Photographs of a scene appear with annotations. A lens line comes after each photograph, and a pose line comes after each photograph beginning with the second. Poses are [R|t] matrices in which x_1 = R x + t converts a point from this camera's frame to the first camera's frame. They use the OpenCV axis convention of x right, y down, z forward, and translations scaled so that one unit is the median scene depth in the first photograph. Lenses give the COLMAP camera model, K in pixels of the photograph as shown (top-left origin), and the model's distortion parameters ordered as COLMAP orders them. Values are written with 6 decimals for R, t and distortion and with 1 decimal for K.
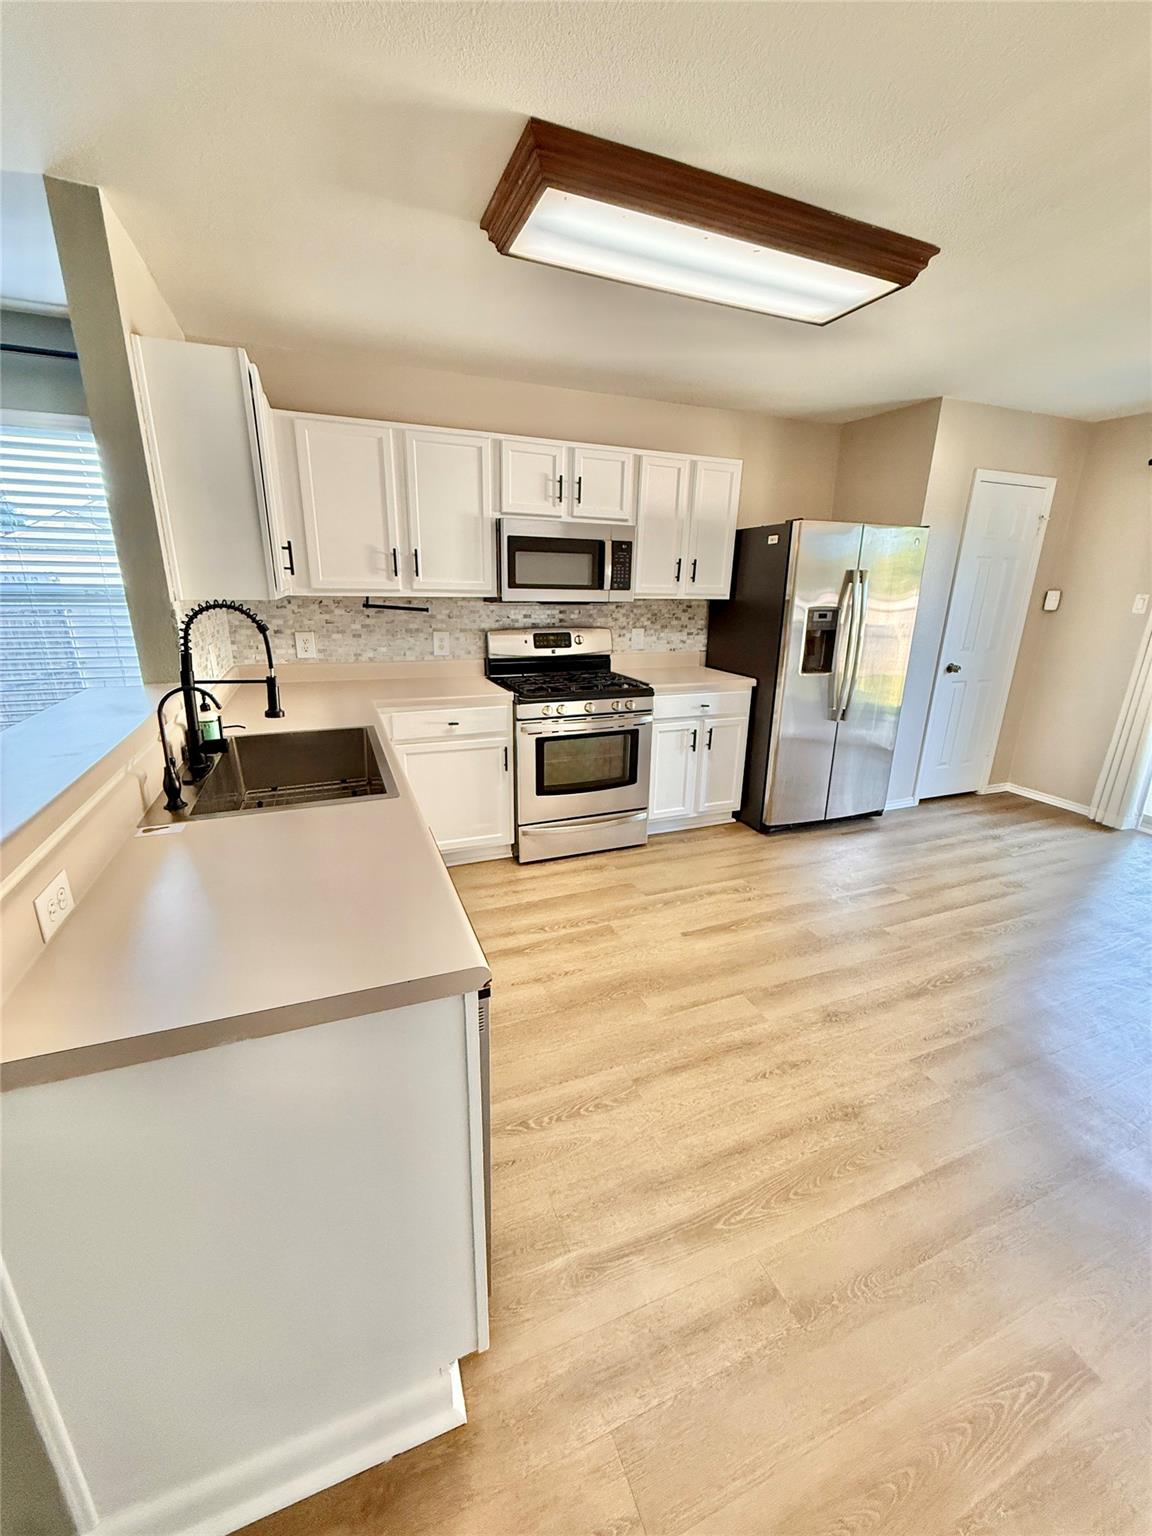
lens RADIAL K [[613.2, 0, 577.1], [0, 613.2, 767.4], [0, 0, 1]] dist [0.002625, -0.000346]
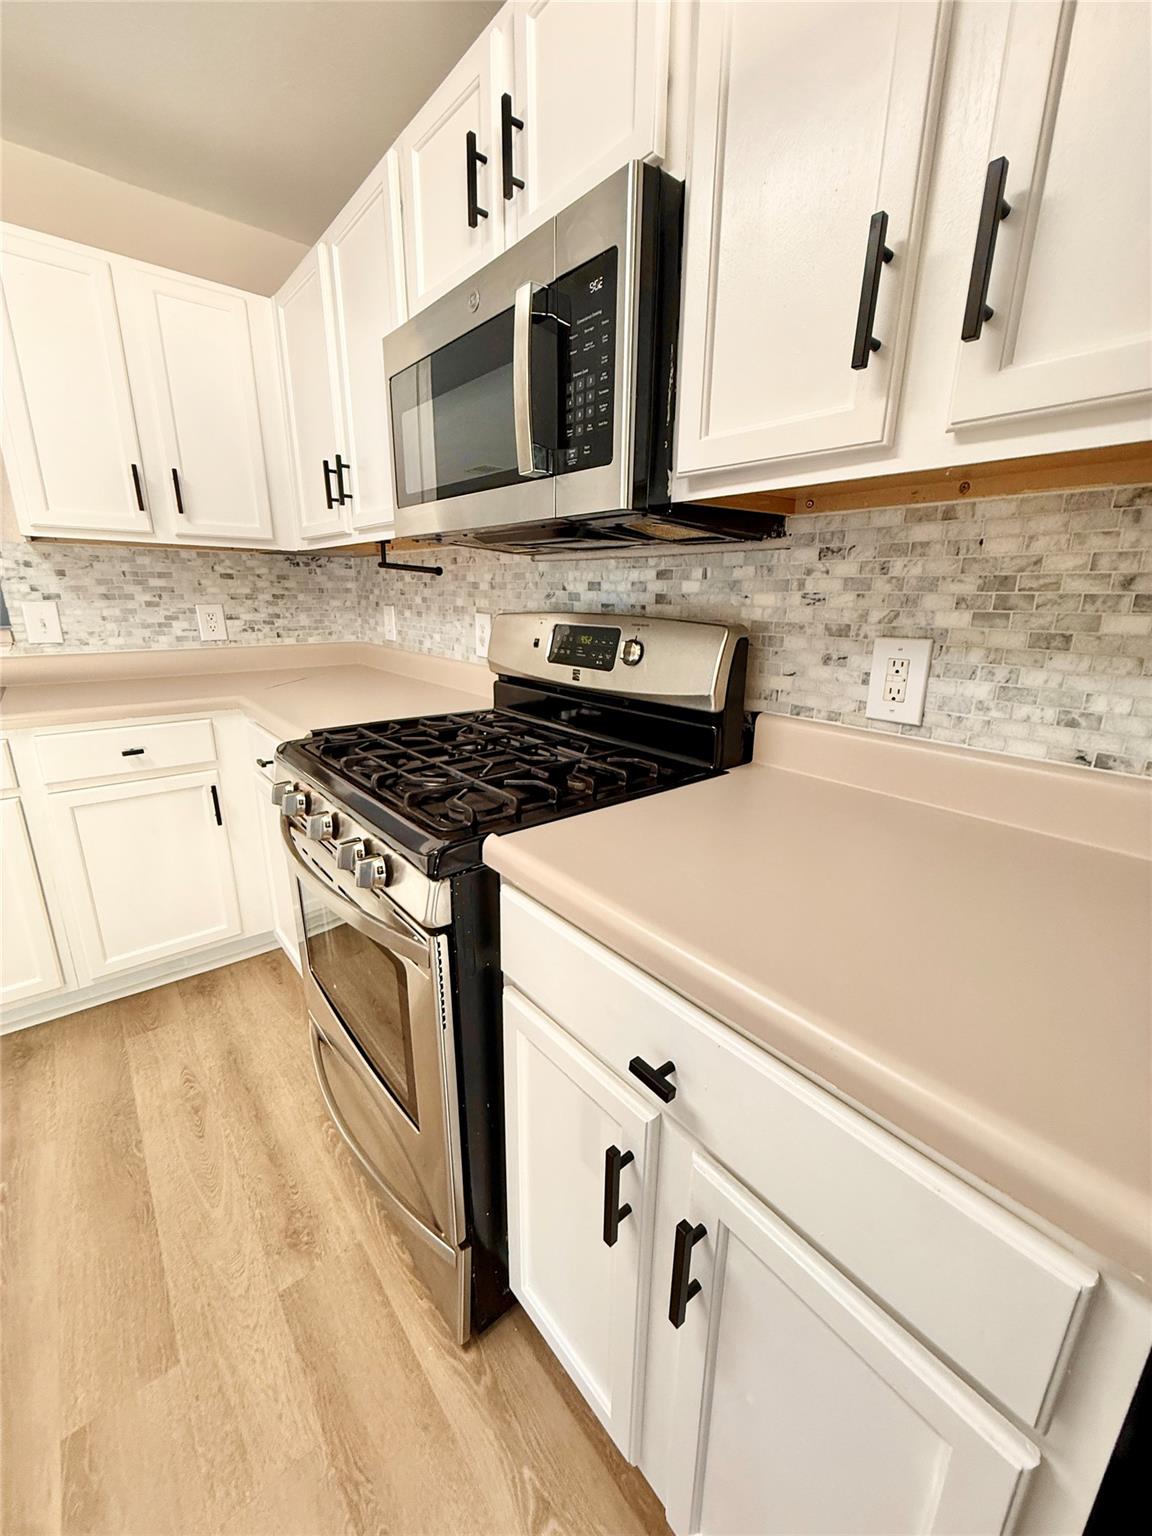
lens RADIAL K [[613.2, 0, 578.3], [0, 613.2, 767.1], [0, 0, 1]] dist [0.002625, -0.000346]
pose [[0.297614, 0.248964, -0.921652, 0.353465], [-0.285409, 0.944450, 0.162960, -0.213047], [0.911025, 0.214549, 0.352138, 0.948670]]
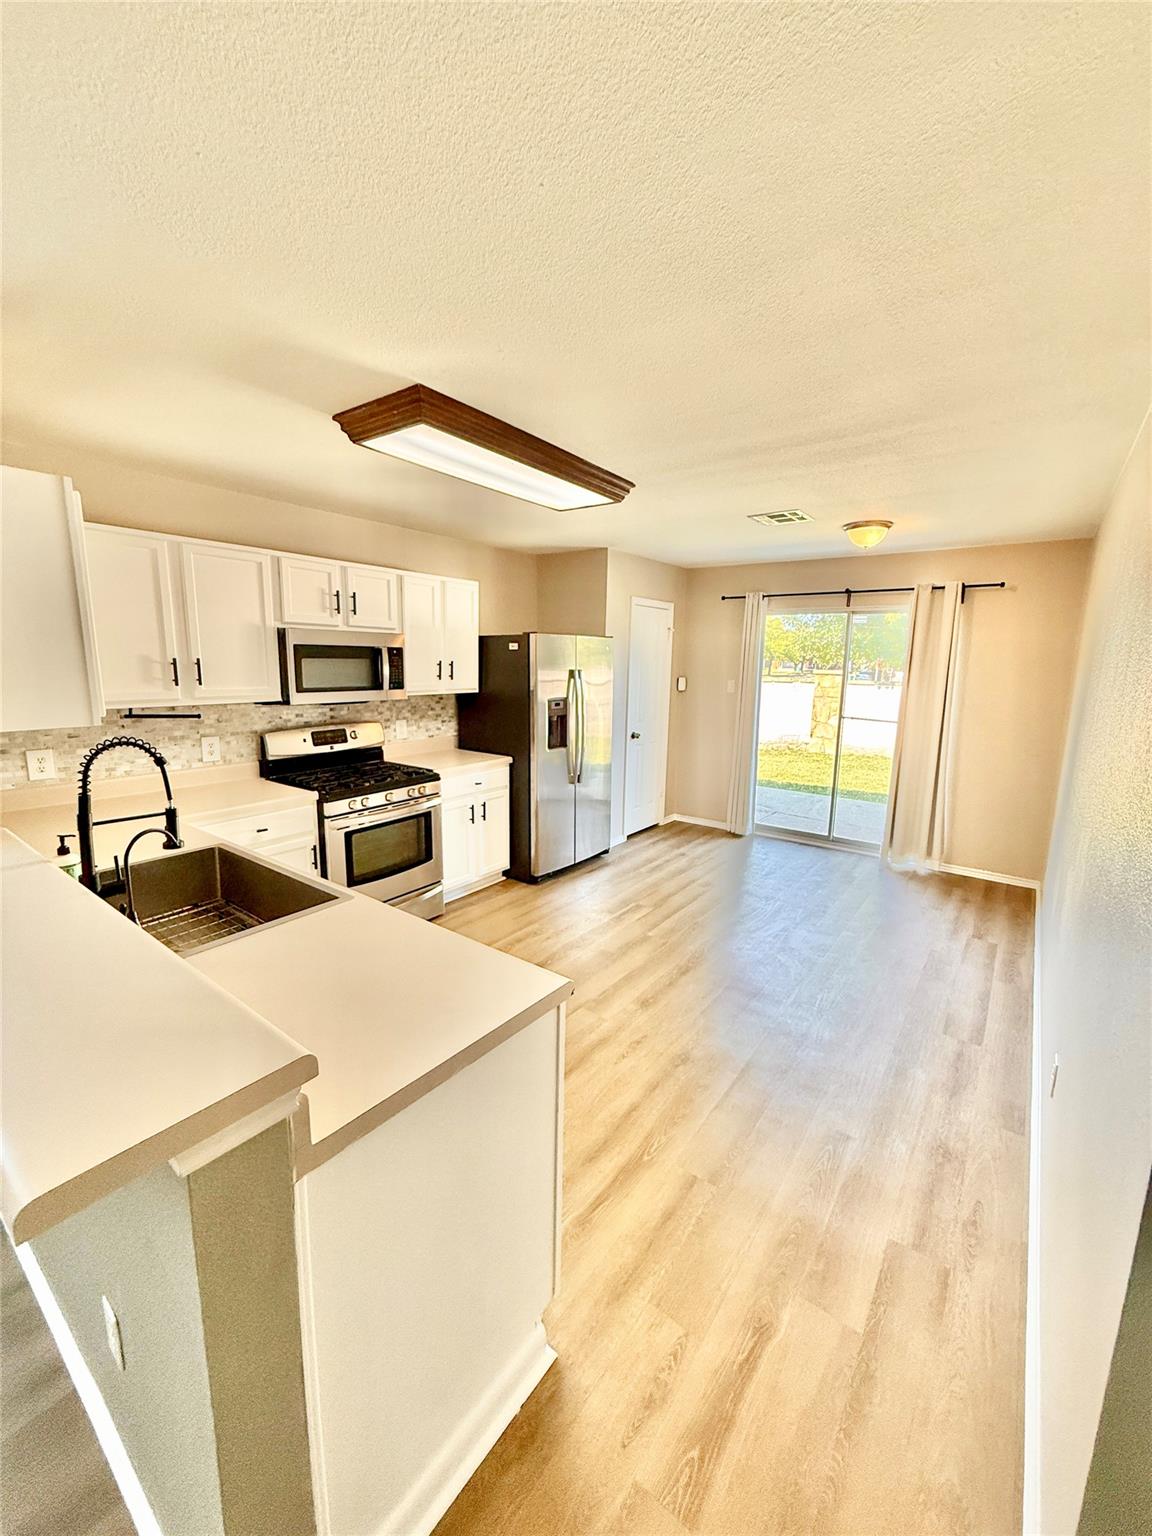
lens RADIAL K [[613.2, 0, 579.1], [0, 613.2, 768.7], [0, 0, 1]] dist [0.002625, -0.000346]
pose [[0.853469, -0.096104, 0.512205, -0.234155], [0.149943, 0.986573, -0.064736, -0.025302], [-0.499107, 0.132052, 0.856420, -0.103820]]
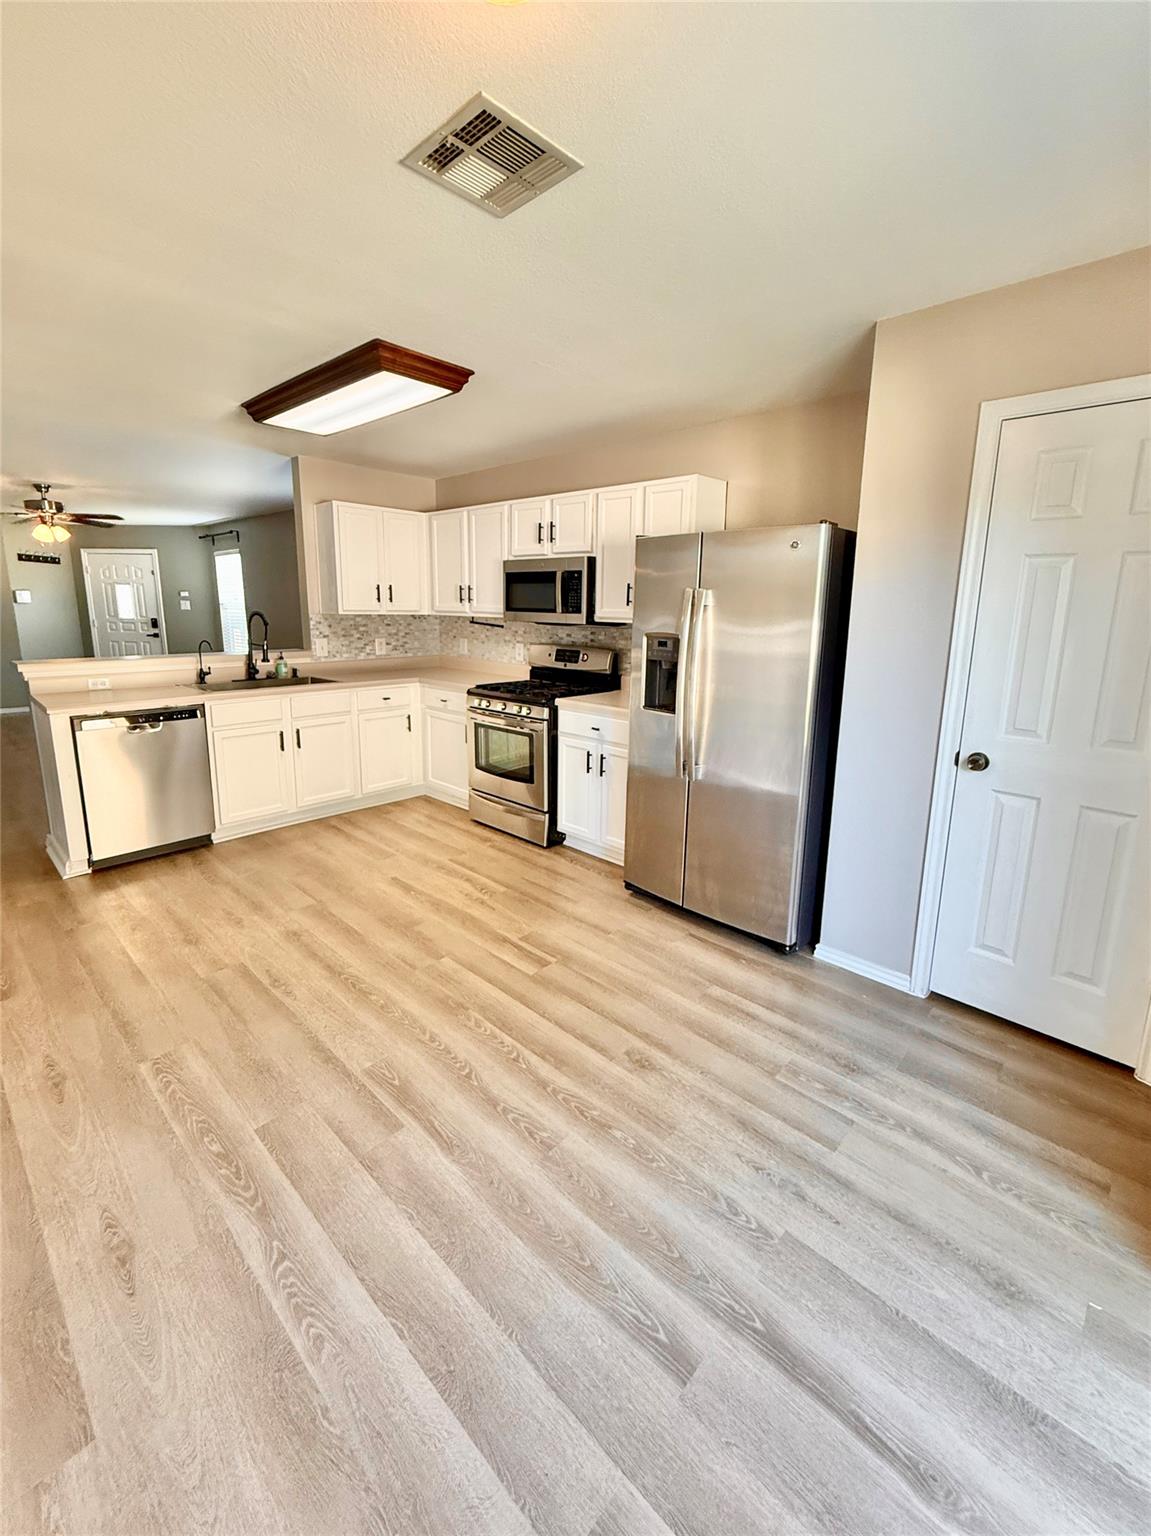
lens RADIAL K [[653.7, 0, 580.1], [0, 653.7, 734.9], [0, 0, 1]] dist [-0.001674, 0.000066]
pose [[0.412666, 0.168806, -0.895104, 1.189295], [-0.274617, 0.960011, 0.054441, -0.148261], [0.868500, 0.223345, 0.442521, 0.546215]]
